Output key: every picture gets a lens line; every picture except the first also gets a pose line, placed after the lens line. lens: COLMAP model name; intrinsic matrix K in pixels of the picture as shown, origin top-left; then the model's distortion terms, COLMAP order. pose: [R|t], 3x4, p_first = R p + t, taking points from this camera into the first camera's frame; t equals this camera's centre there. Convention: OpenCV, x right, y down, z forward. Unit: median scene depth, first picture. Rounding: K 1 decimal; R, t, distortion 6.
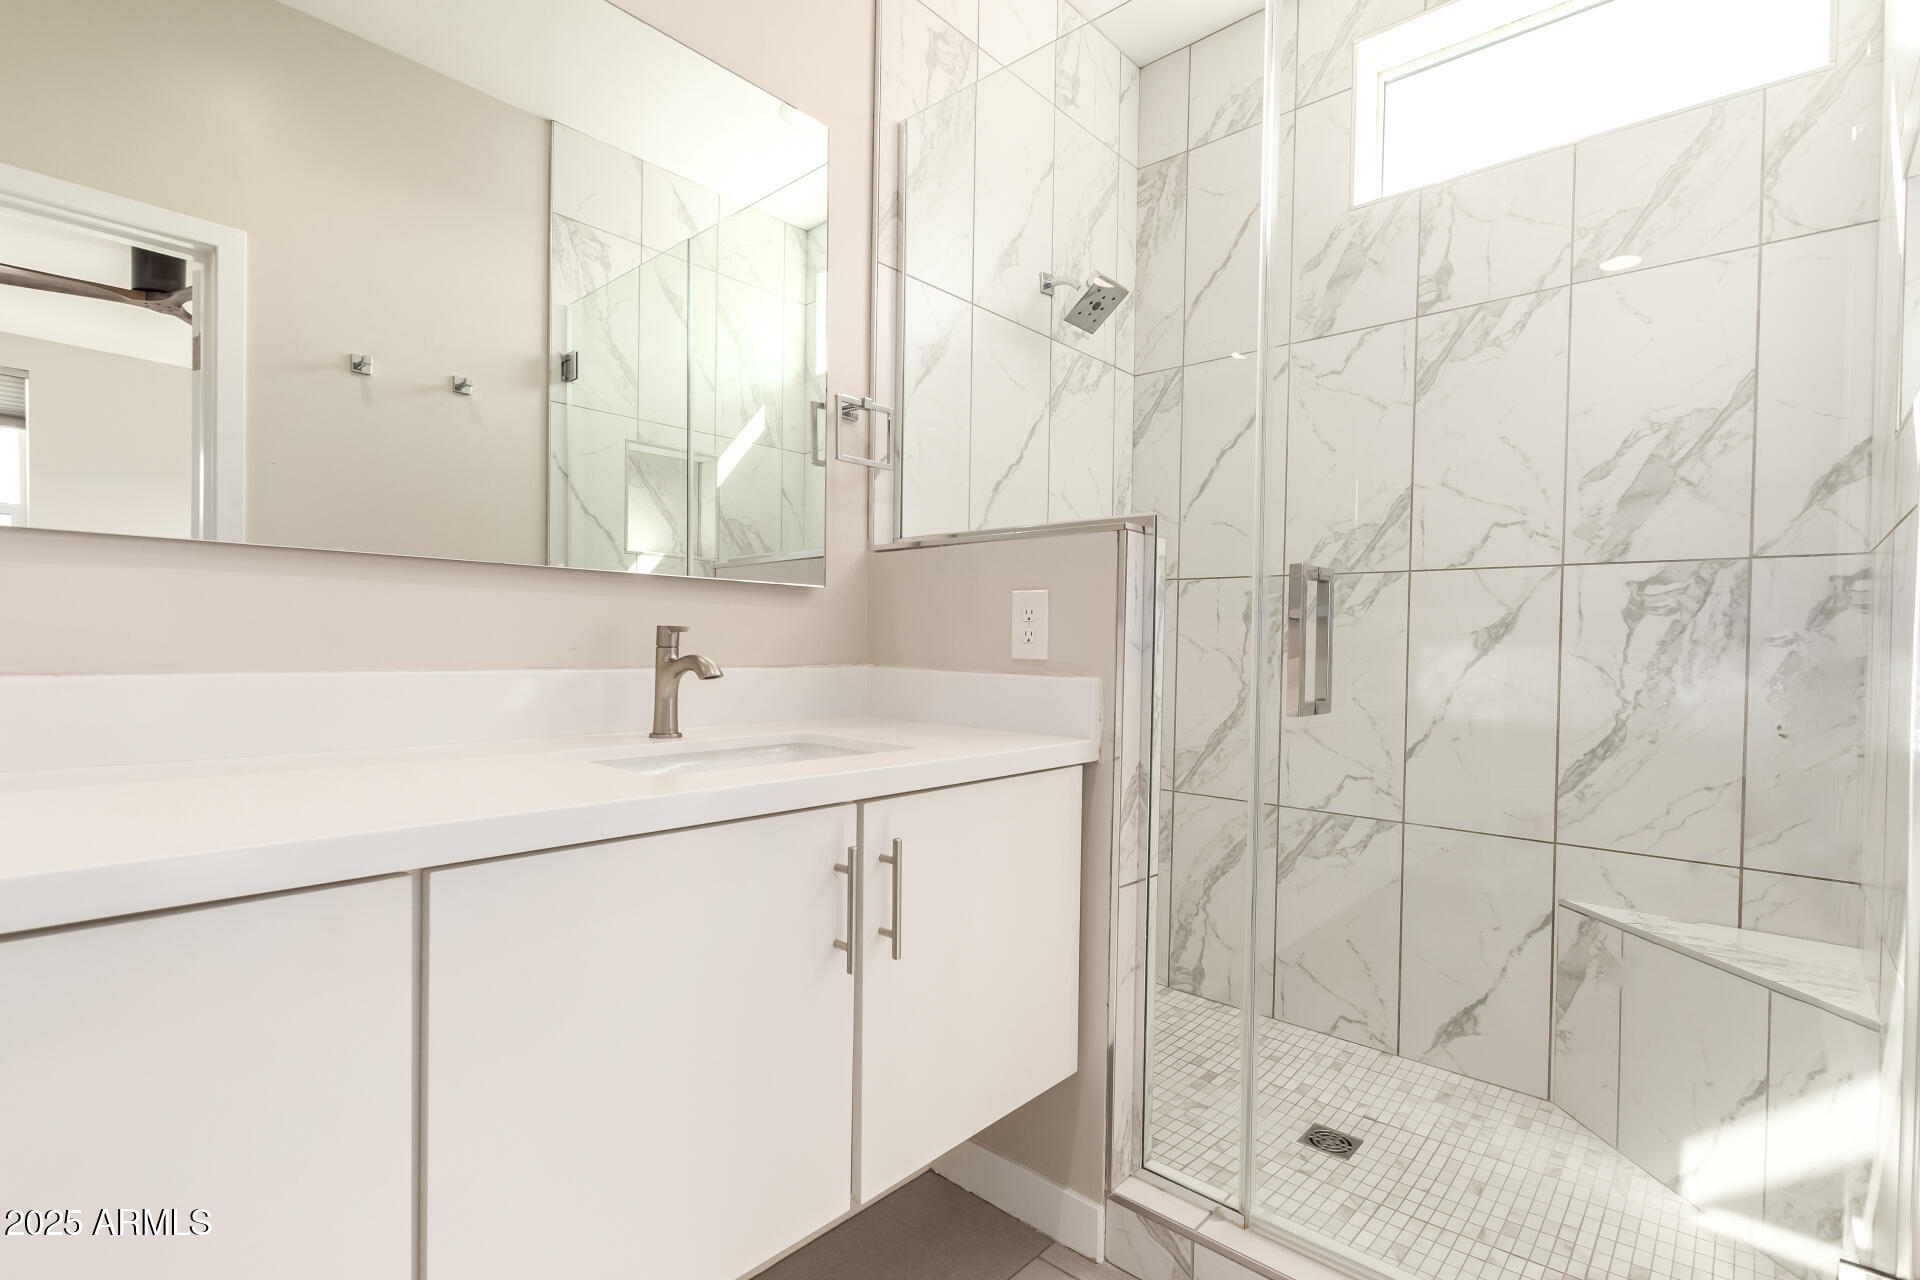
lens RADIAL K [[896.4, 0, 974.4], [0, 896.4, 654.0], [0, 0, 1]] dist [0.009818, -0.005657]
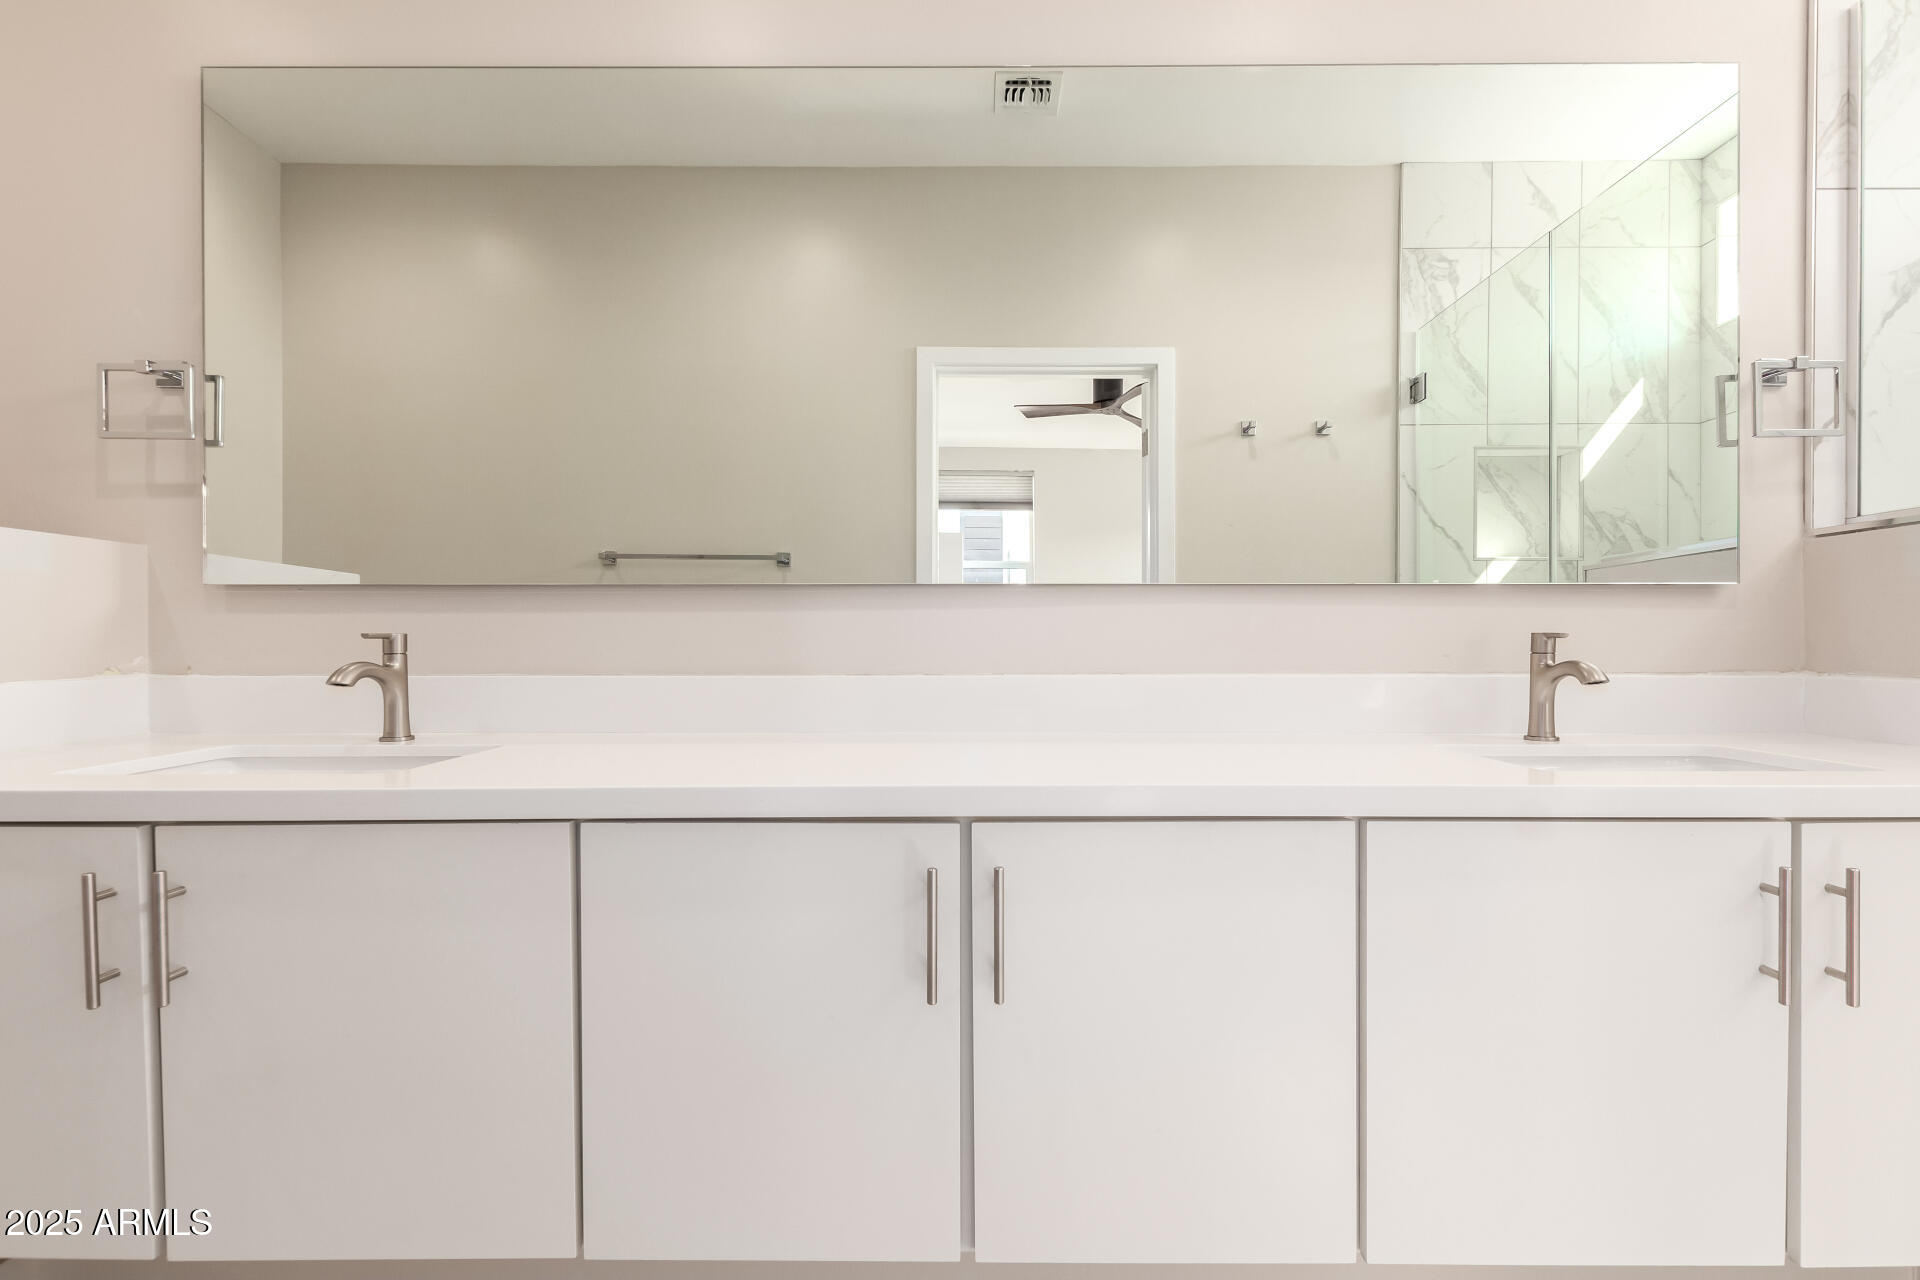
lens RADIAL K [[896.4, 0, 974.4], [0, 896.4, 654.0], [0, 0, 1]] dist [0.009818, -0.005657]
pose [[0.650102, -0.008115, -0.759804, 0.012868], [0.000623, 0.999948, -0.010148, 0.002212], [0.759847, 0.006124, 0.650073, -0.112099]]
